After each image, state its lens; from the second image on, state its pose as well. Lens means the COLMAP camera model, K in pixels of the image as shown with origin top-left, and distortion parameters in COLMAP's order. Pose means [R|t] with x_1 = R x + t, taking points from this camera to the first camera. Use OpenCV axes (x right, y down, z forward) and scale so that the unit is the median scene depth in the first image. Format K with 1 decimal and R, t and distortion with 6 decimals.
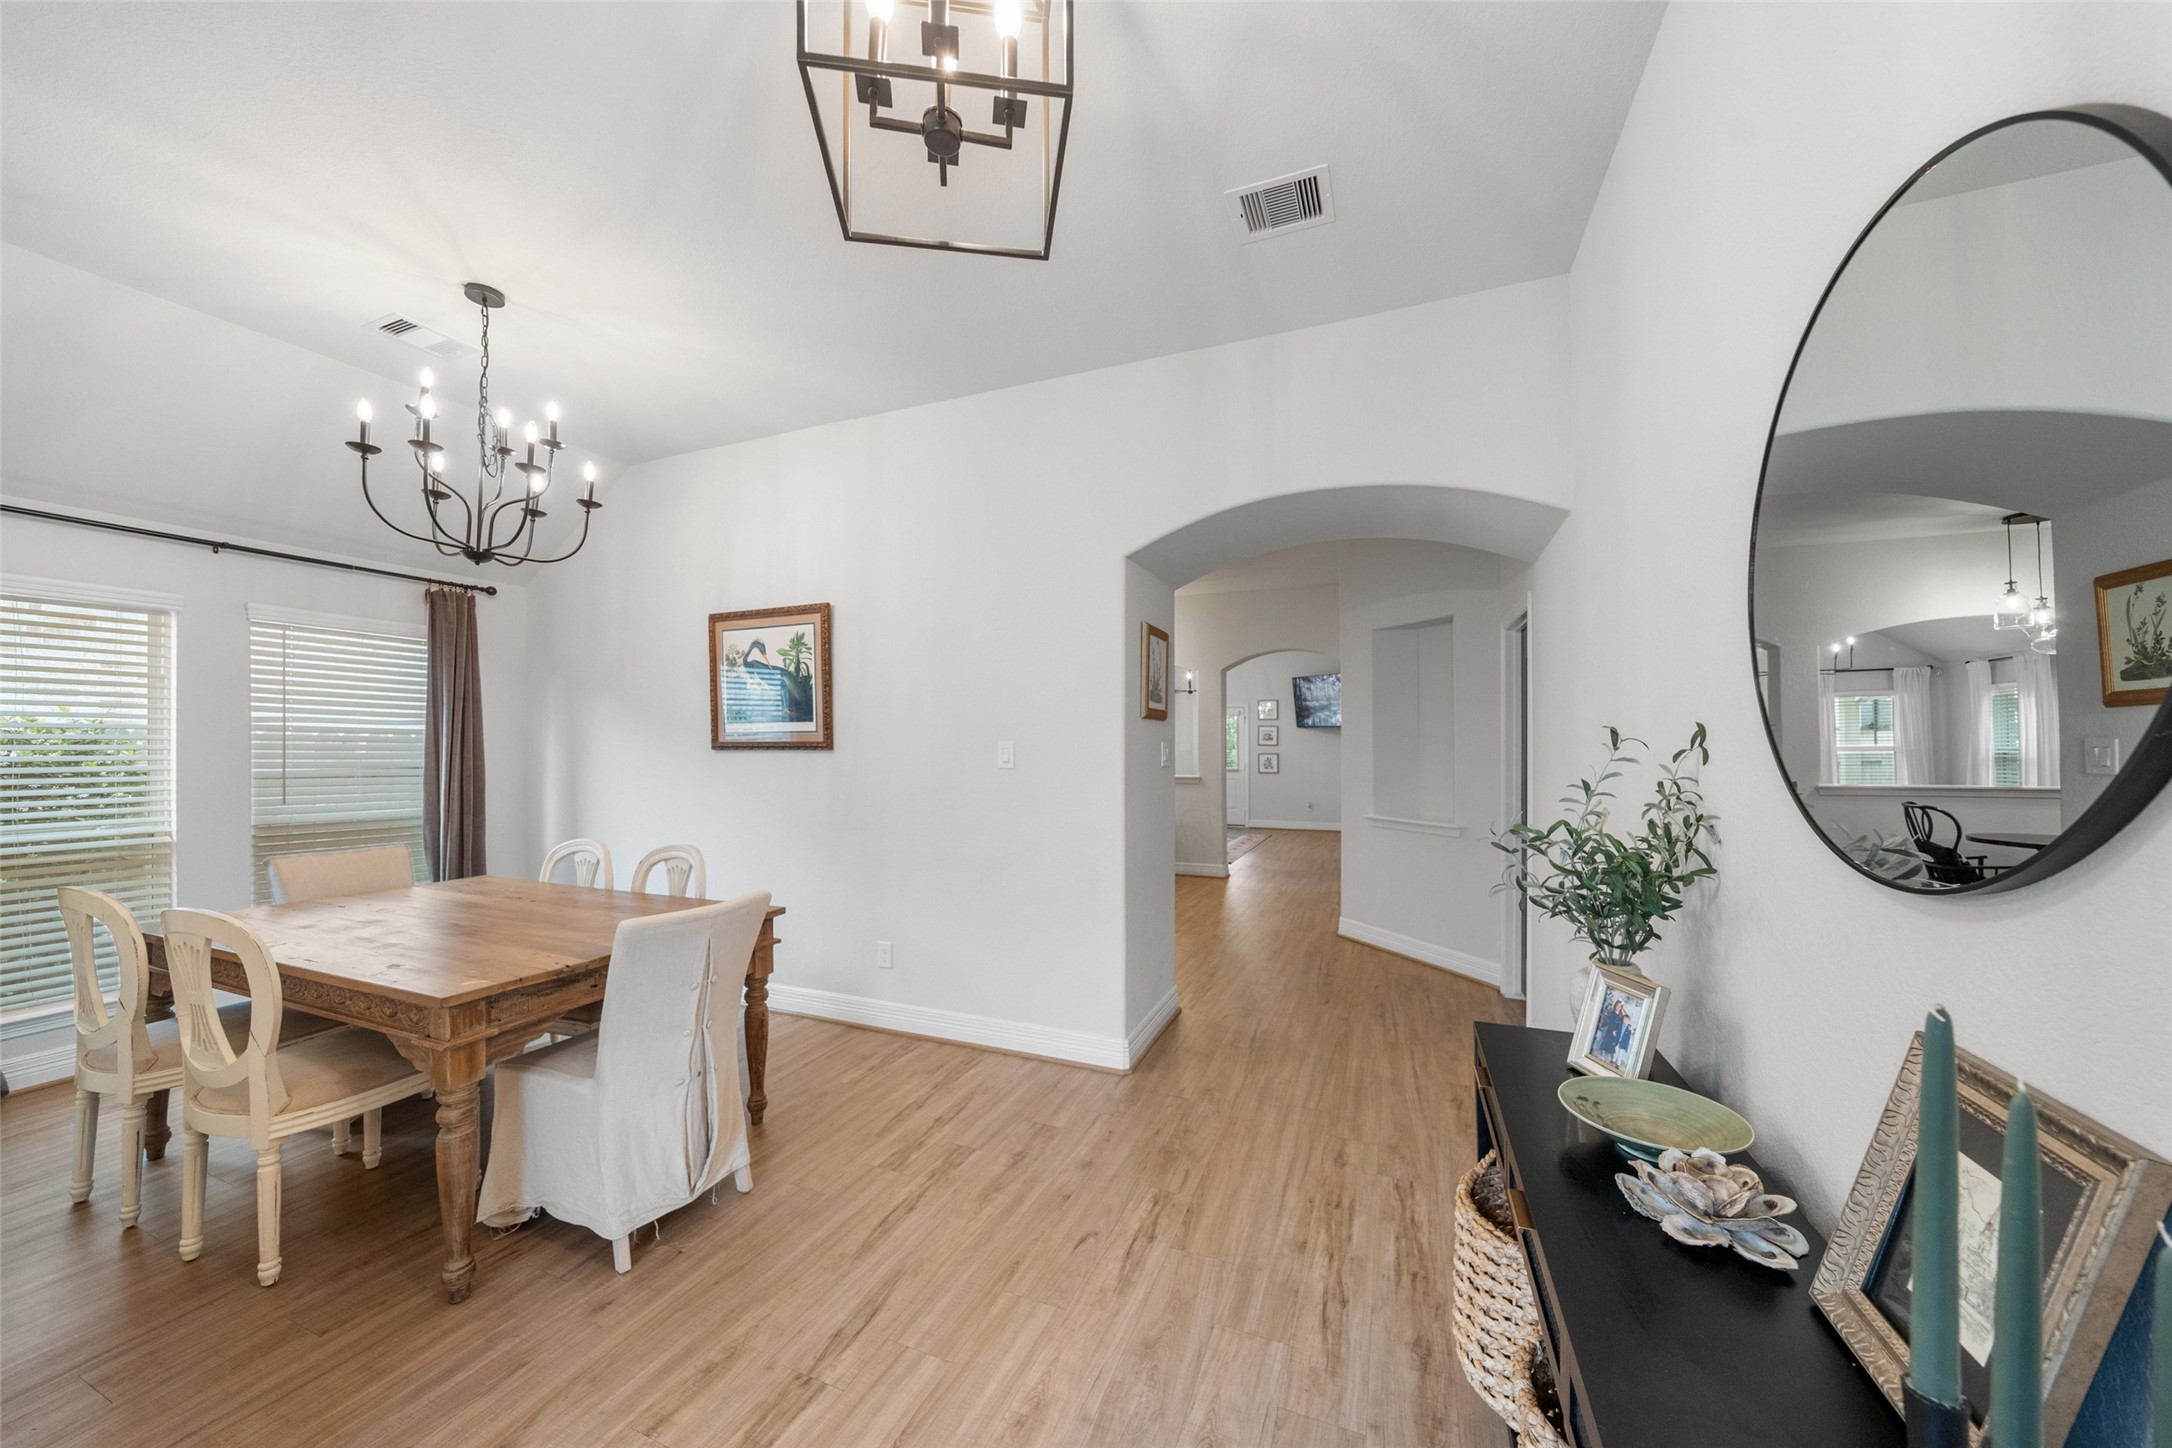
lens RADIAL K [[755.0, 0, 1089.5], [0, 755.0, 740.8], [0, 0, 1]] dist [-0.006946, 0.000214]
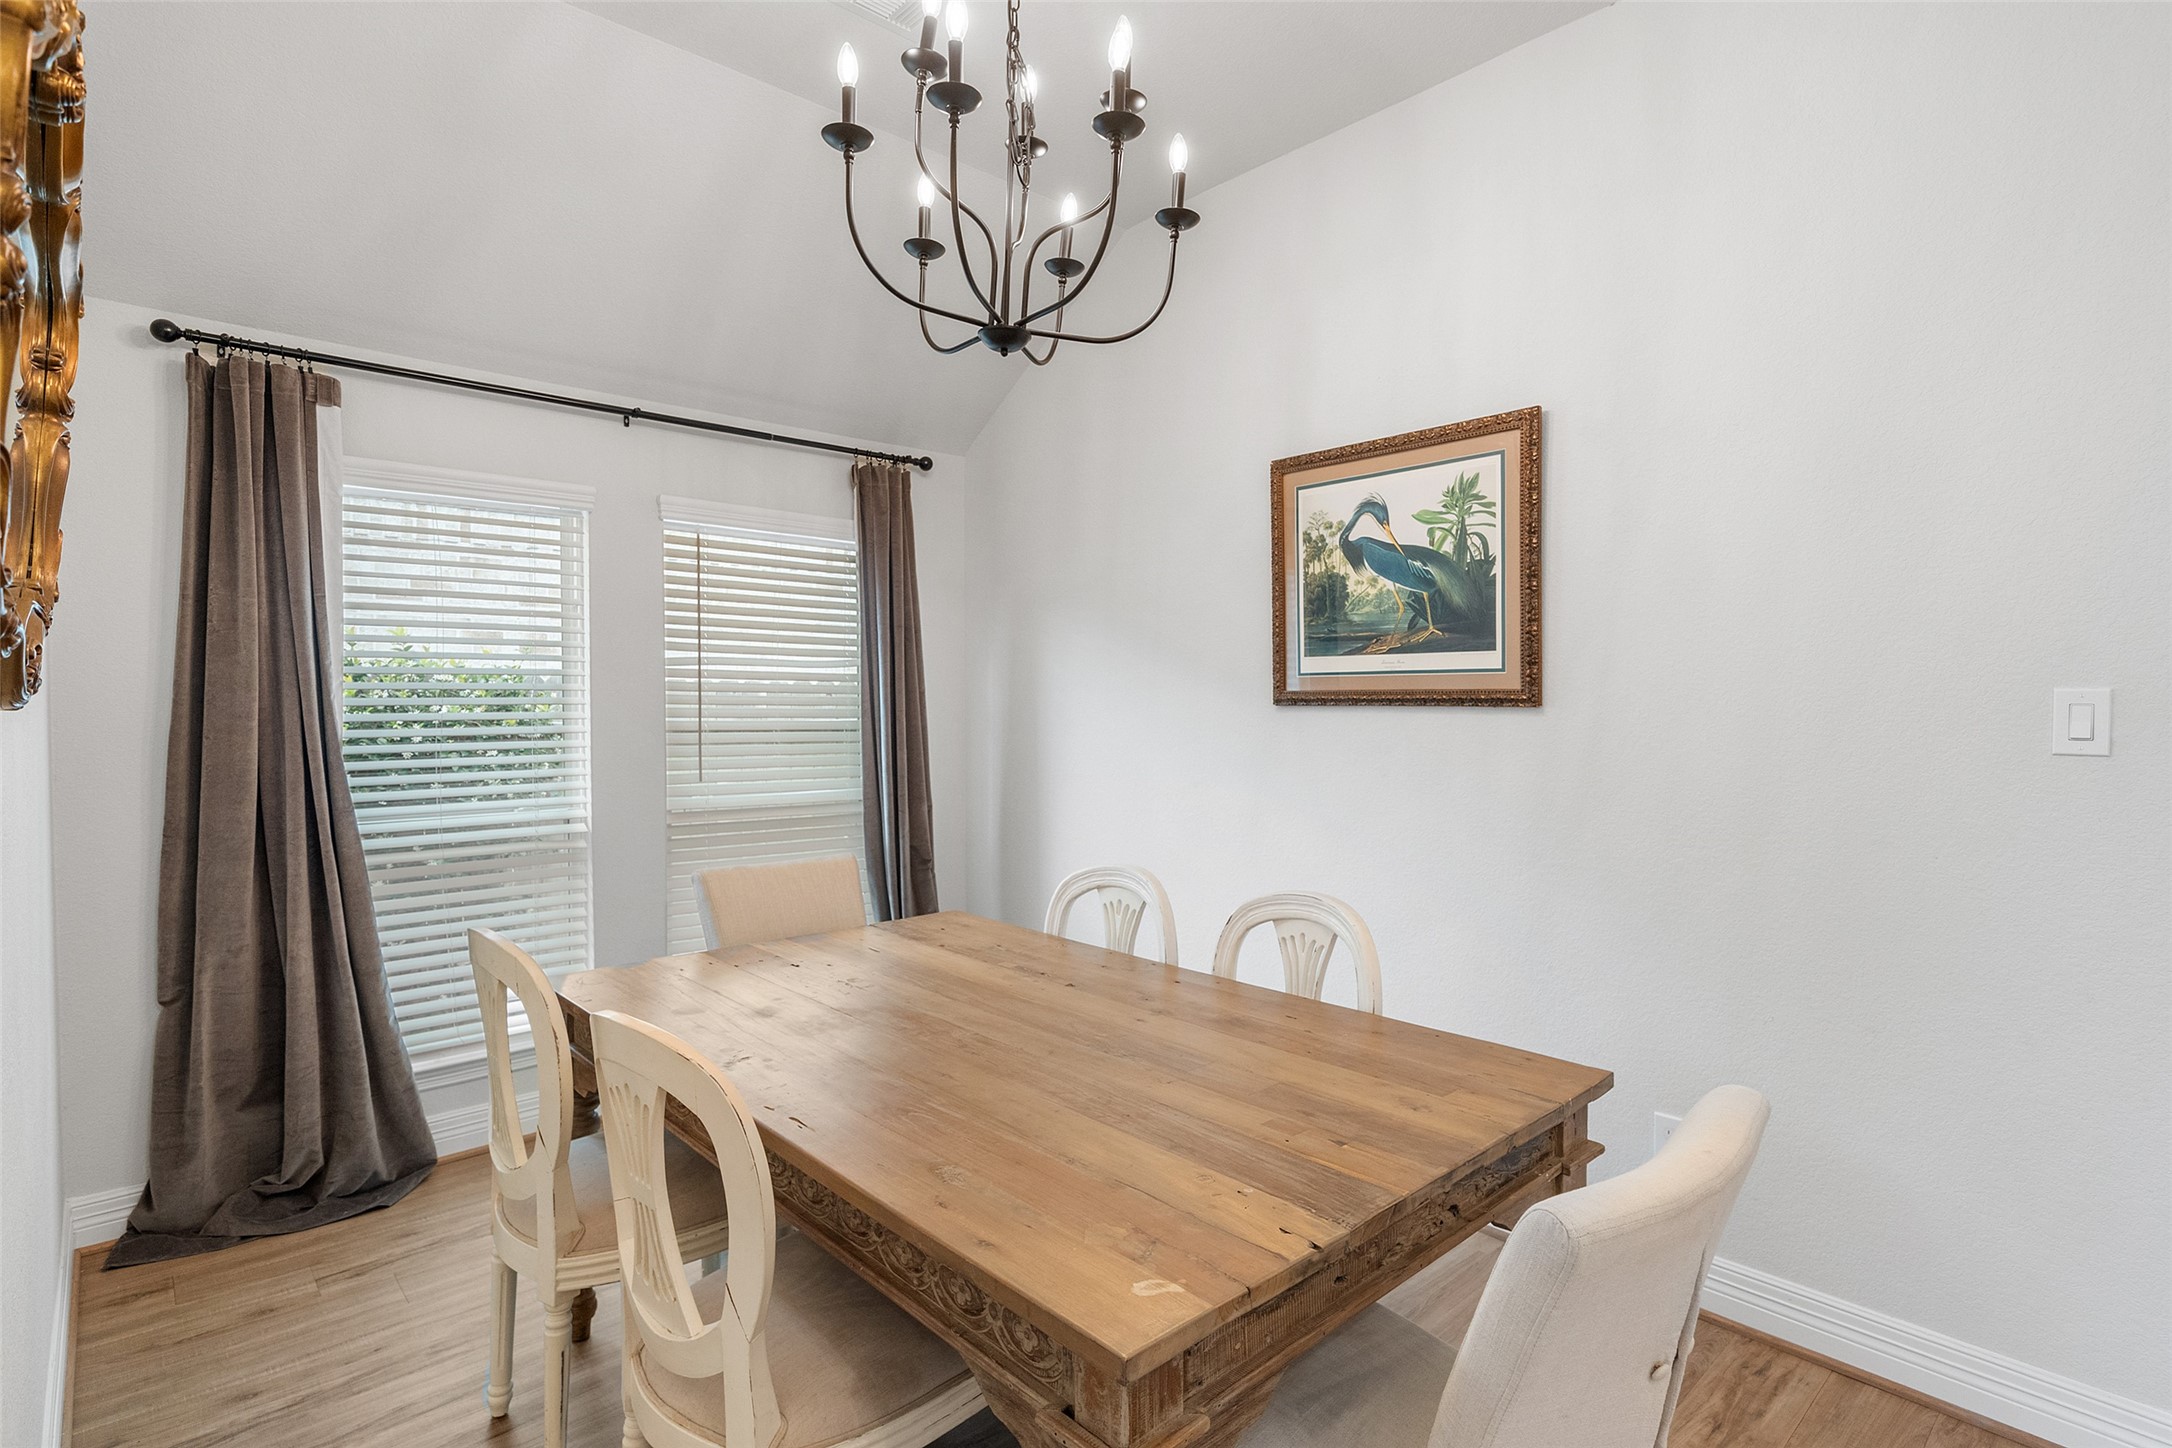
lens RADIAL K [[1065.0, 0, 1084.4], [0, 1065.0, 715.0], [0, 0, 1]] dist [-0.004207, -0.000897]
pose [[0.904607, 0.006310, -0.426200, -0.317274], [0.002467, 0.999796, 0.020039, 0.002751], [0.426240, -0.019179, 0.904407, 0.246595]]
